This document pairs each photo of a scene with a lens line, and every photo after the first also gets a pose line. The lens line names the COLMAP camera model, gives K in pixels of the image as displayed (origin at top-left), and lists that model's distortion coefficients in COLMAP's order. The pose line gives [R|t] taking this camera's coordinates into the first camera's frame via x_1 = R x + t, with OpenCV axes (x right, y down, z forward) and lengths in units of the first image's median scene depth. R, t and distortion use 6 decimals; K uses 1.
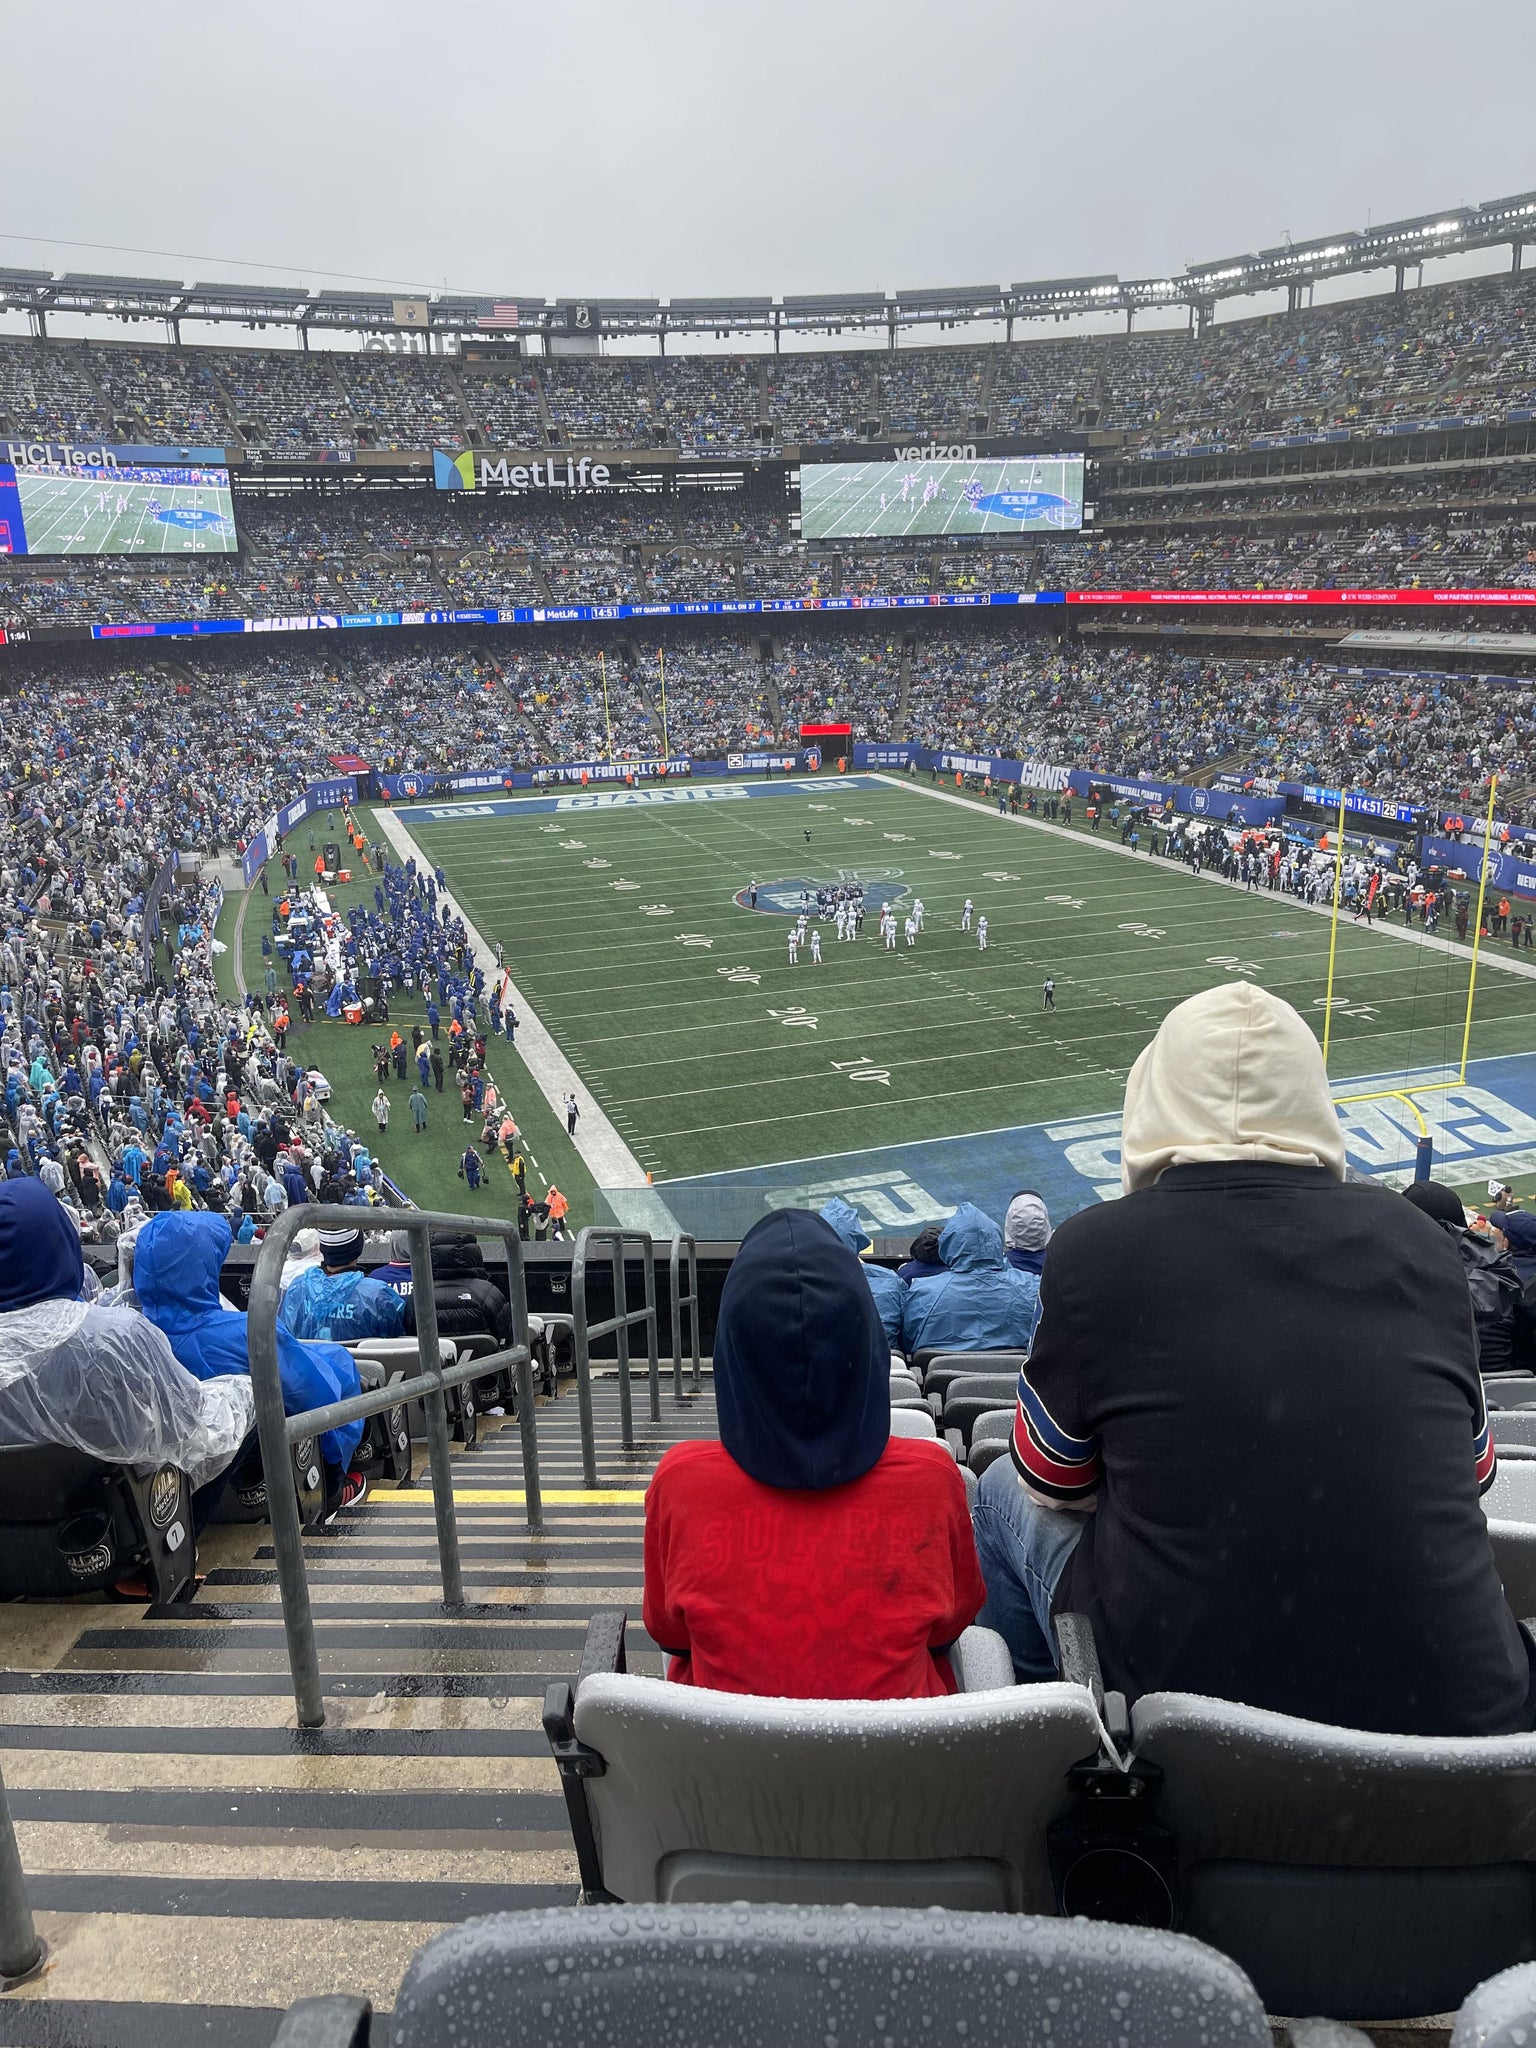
lens RADIAL K [[1594.7, 0, 774.7], [0, 1594.7, 1037.3], [0, 0, 1]] dist [0.076324, 0.003420]
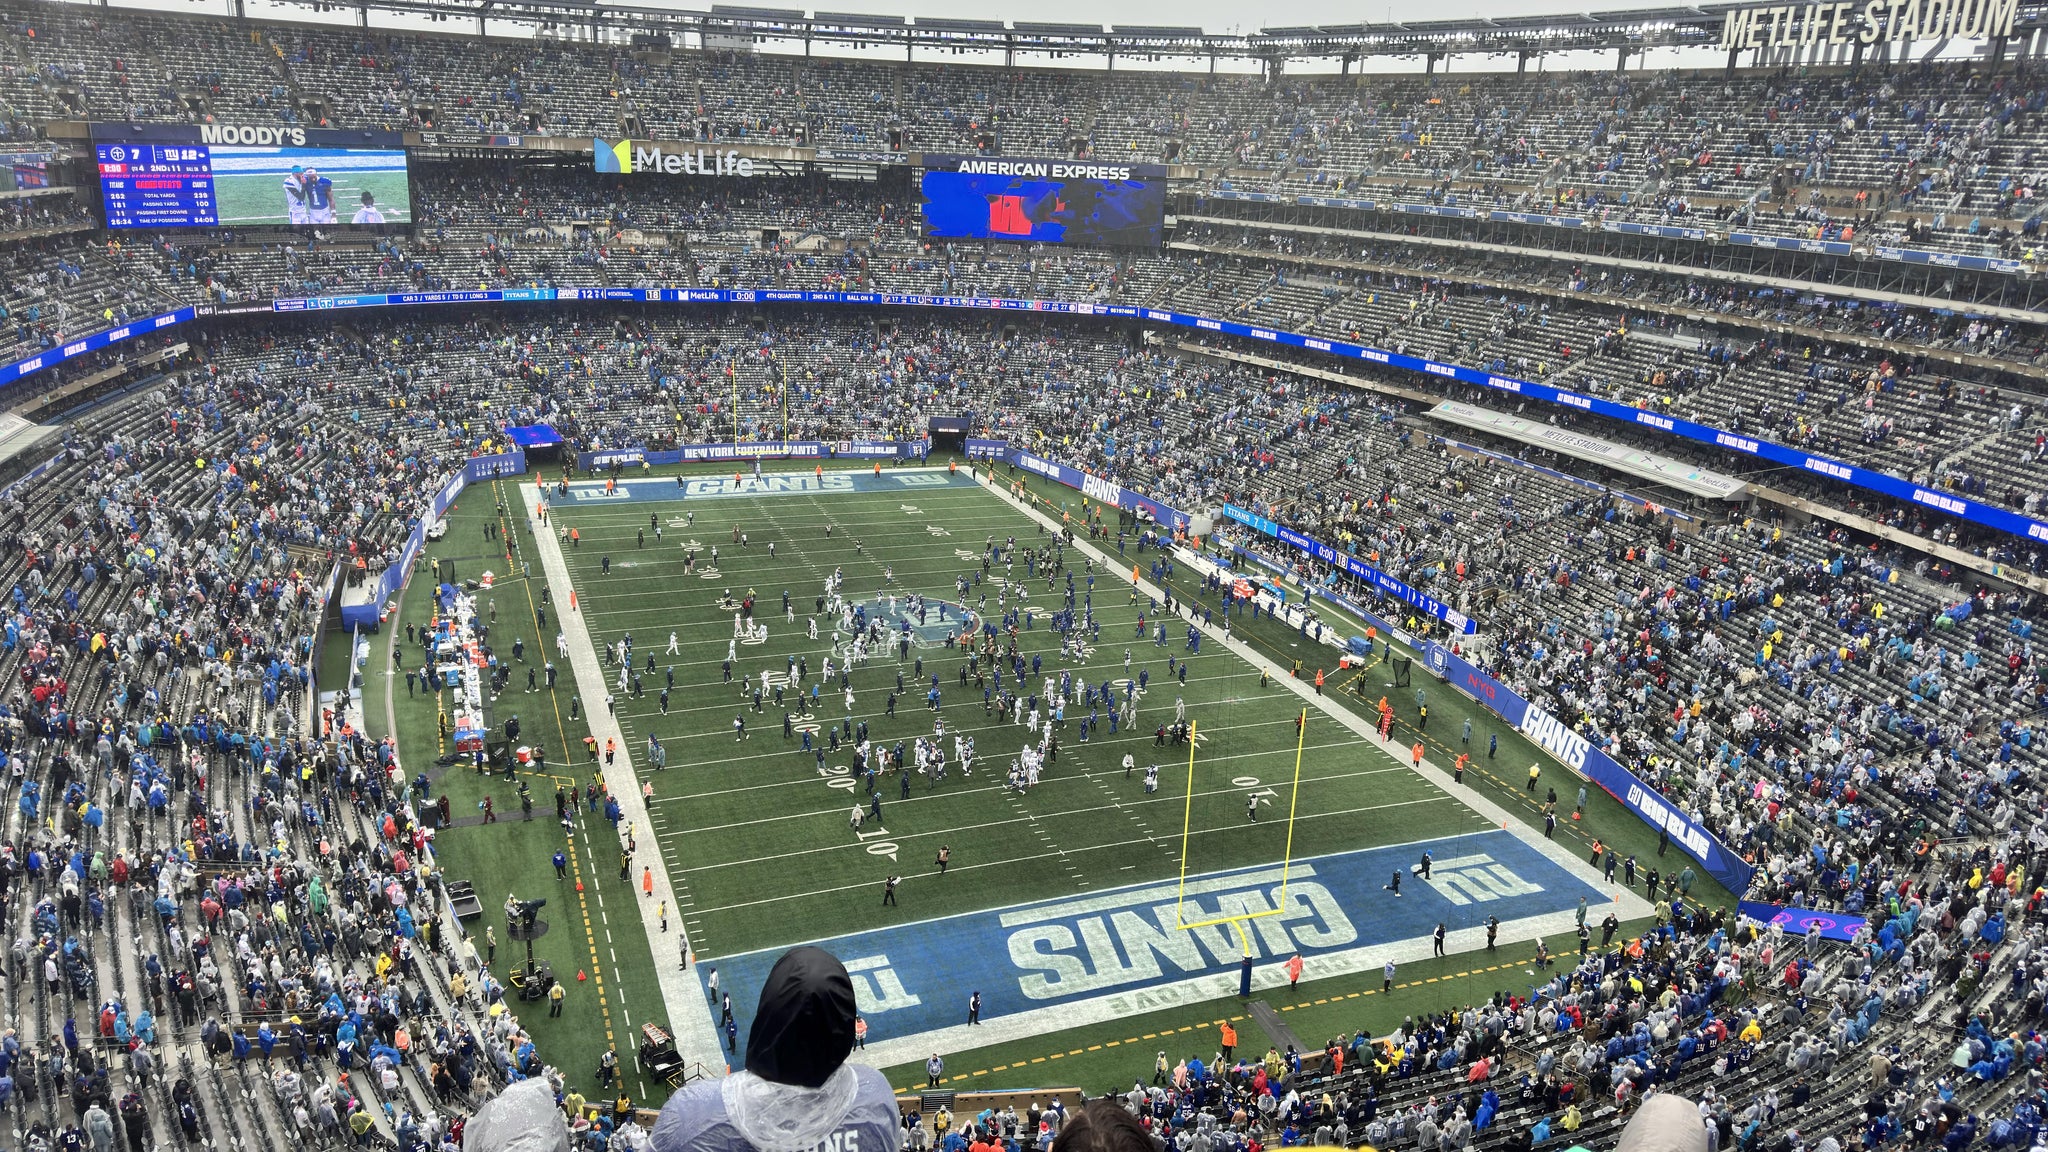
lens RADIAL K [[1507.4, 0, 1023.6], [0, 1507.4, 589.1], [0, 0, 1]] dist [0.113772, -0.005095]
pose [[0.996255, 0.052990, 0.068325, 0.031117], [-0.054647, 0.998250, 0.022617, -0.090120], [-0.067007, -0.026266, 0.997407, -0.101127]]
